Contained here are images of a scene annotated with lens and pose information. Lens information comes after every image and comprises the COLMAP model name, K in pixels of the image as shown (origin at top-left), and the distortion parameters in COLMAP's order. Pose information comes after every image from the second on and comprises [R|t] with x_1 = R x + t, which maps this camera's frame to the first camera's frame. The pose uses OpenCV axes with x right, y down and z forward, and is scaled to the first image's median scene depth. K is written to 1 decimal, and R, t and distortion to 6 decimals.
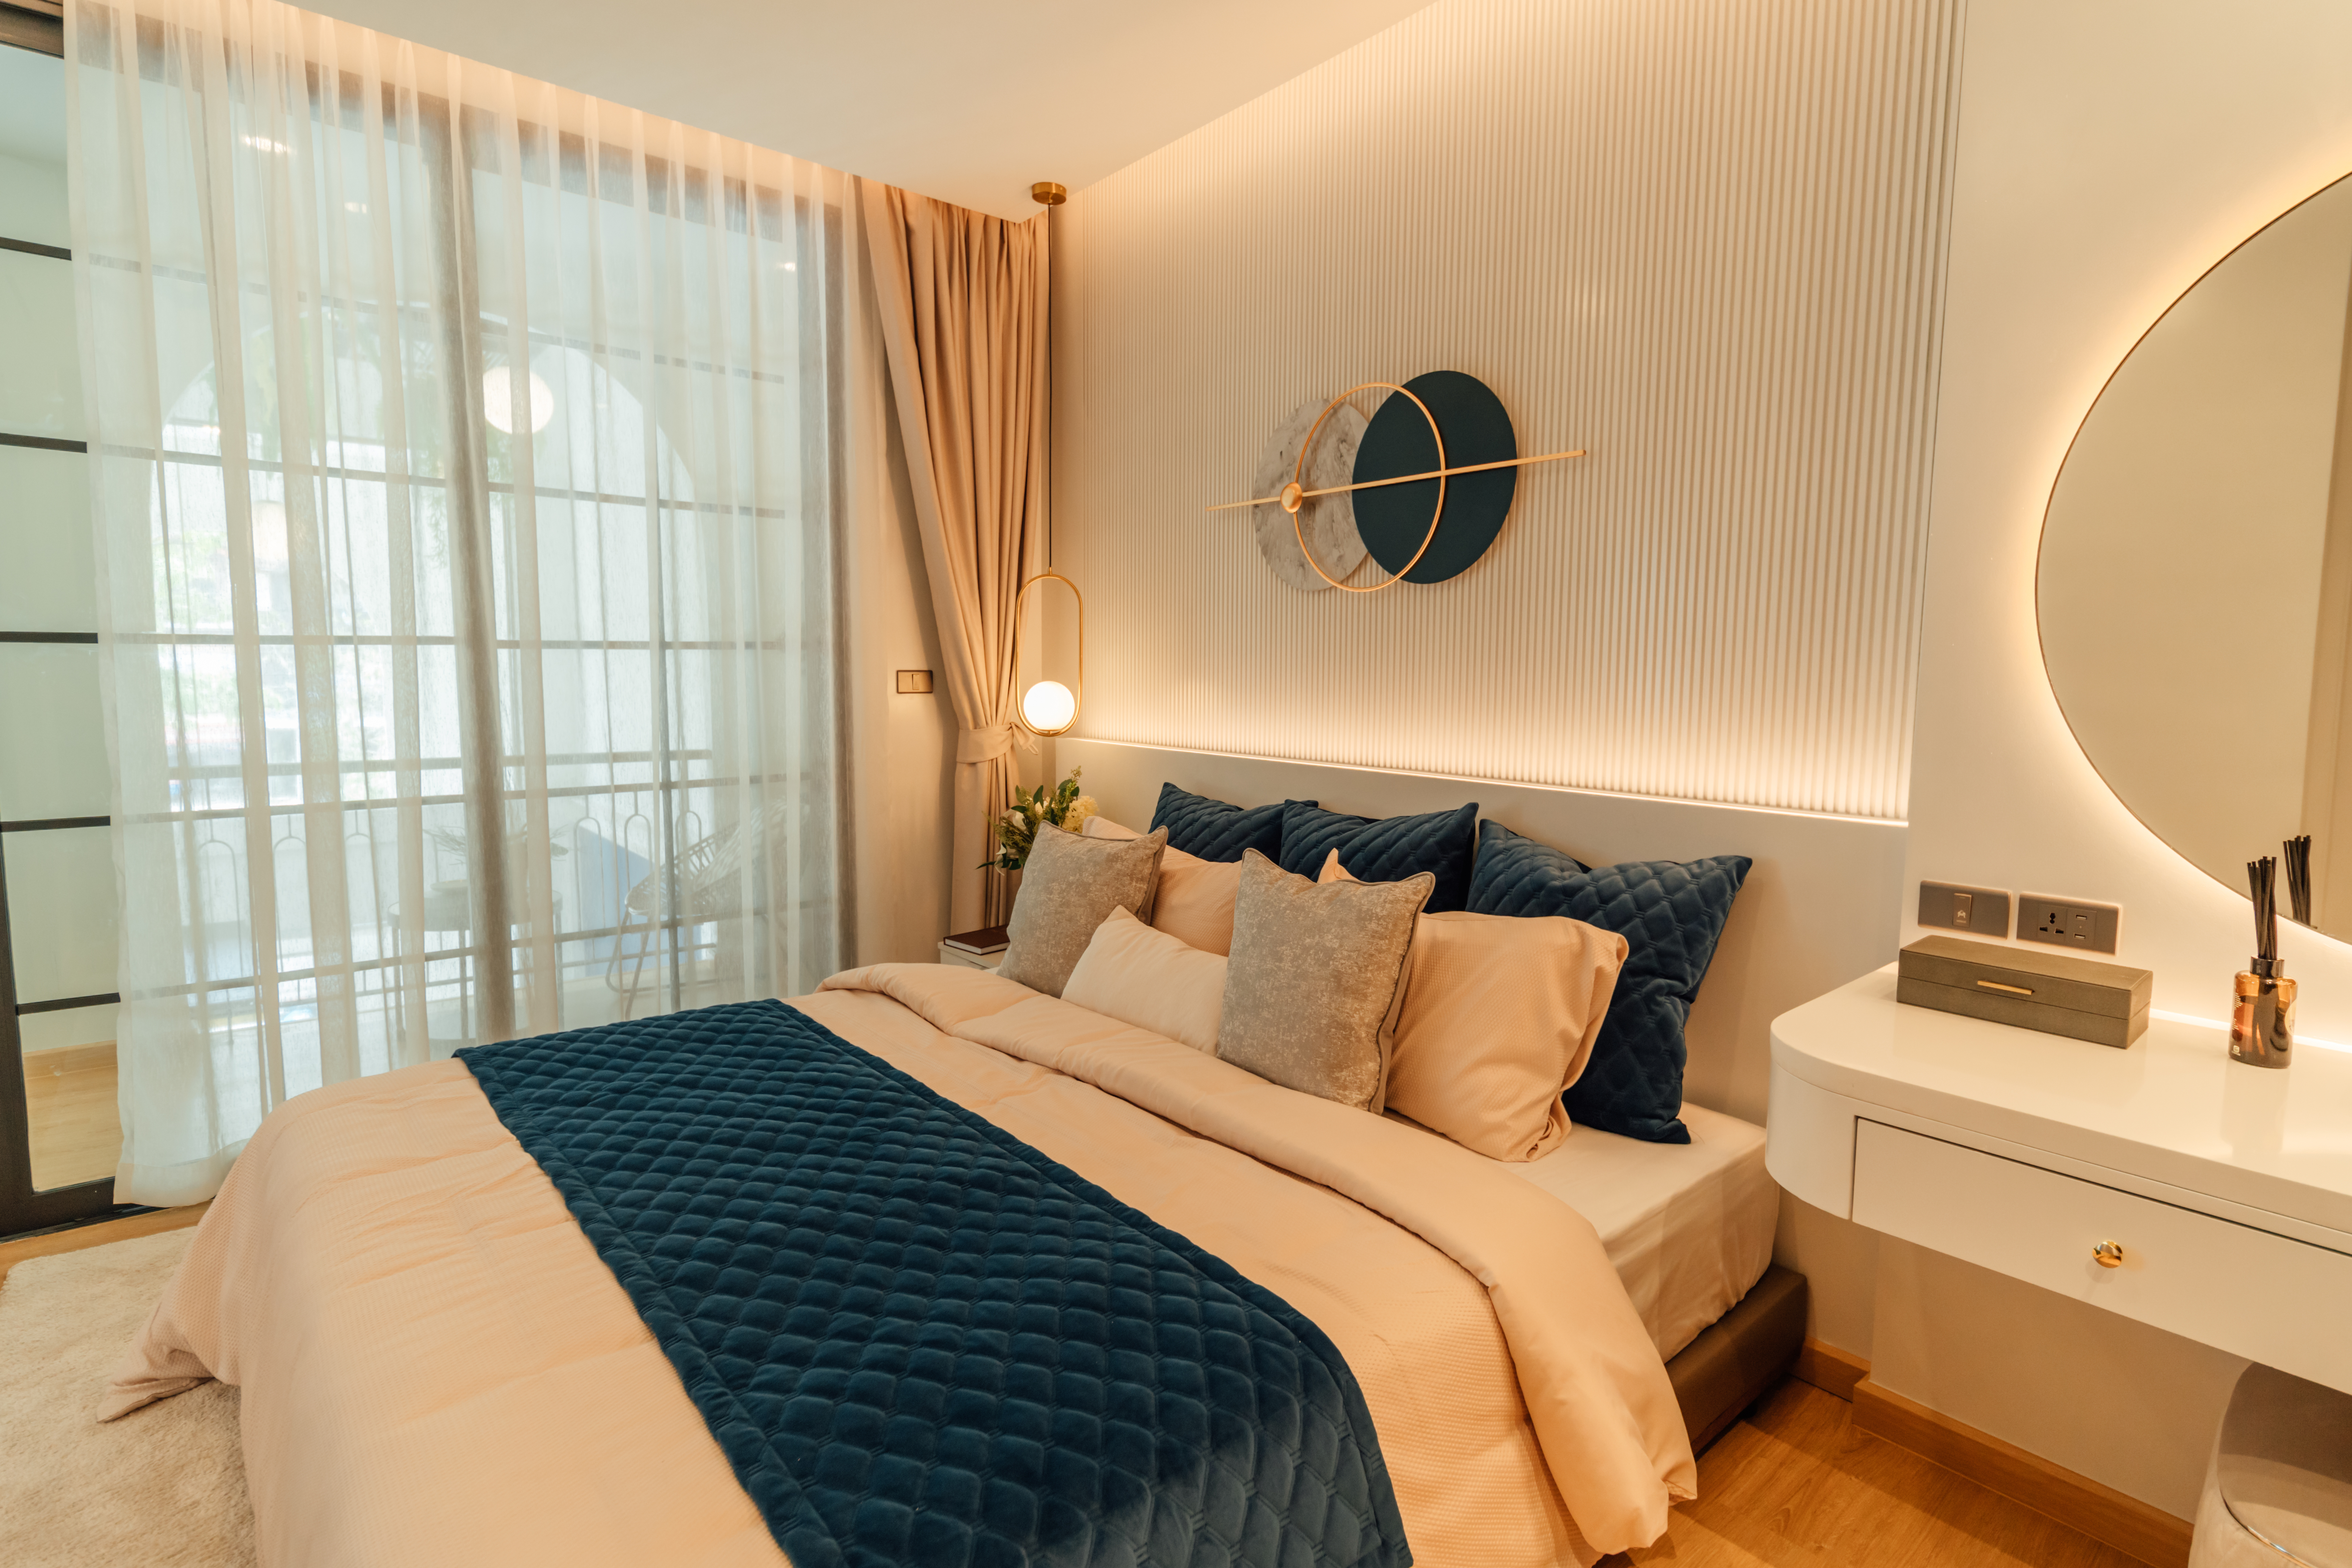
lens RADIAL K [[1118.3, 0, 1176.0], [0, 1118.3, 784.0], [0, 0, 1]] dist [-0.000430, 0.000224]
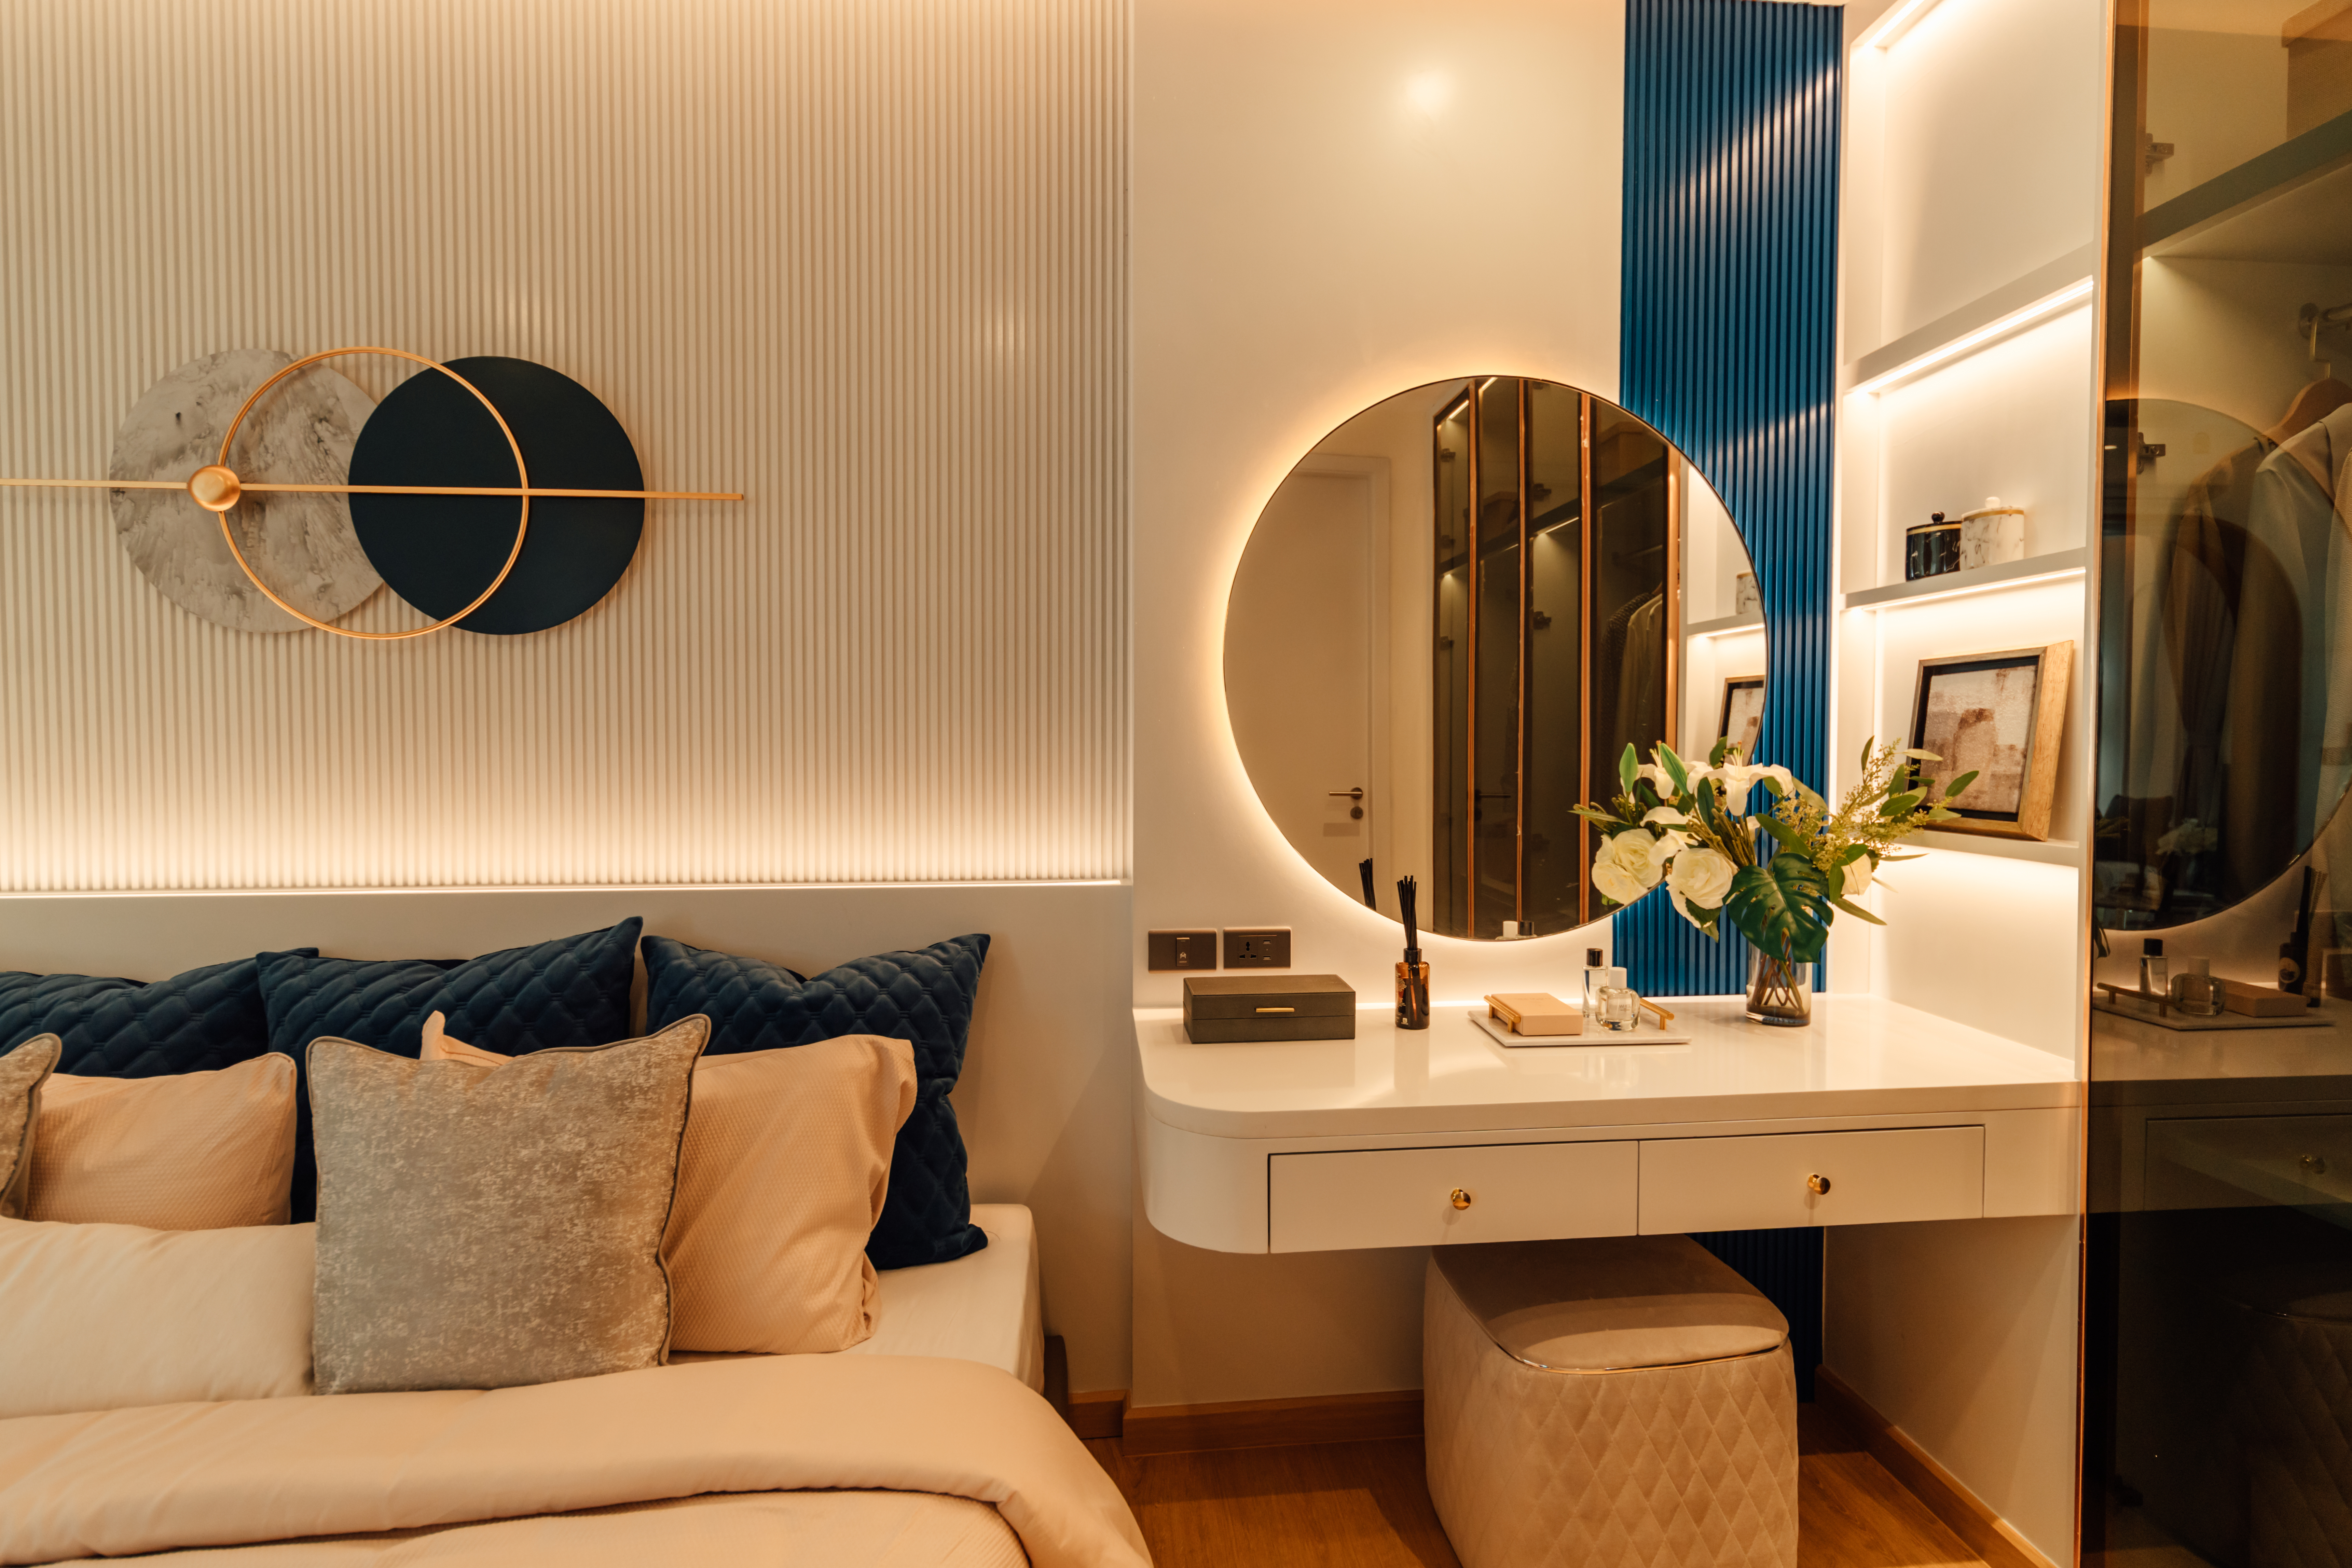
lens RADIAL K [[1181.4, 0, 1176.0], [0, 1181.4, 784.0], [0, 0, 1]] dist [0.000575, -0.000008]
pose [[0.558954, -0.039606, 0.828253, -0.246258], [0.094153, 0.995430, -0.015940, -0.033055], [-0.823836, 0.086893, 0.560128, 0.262365]]
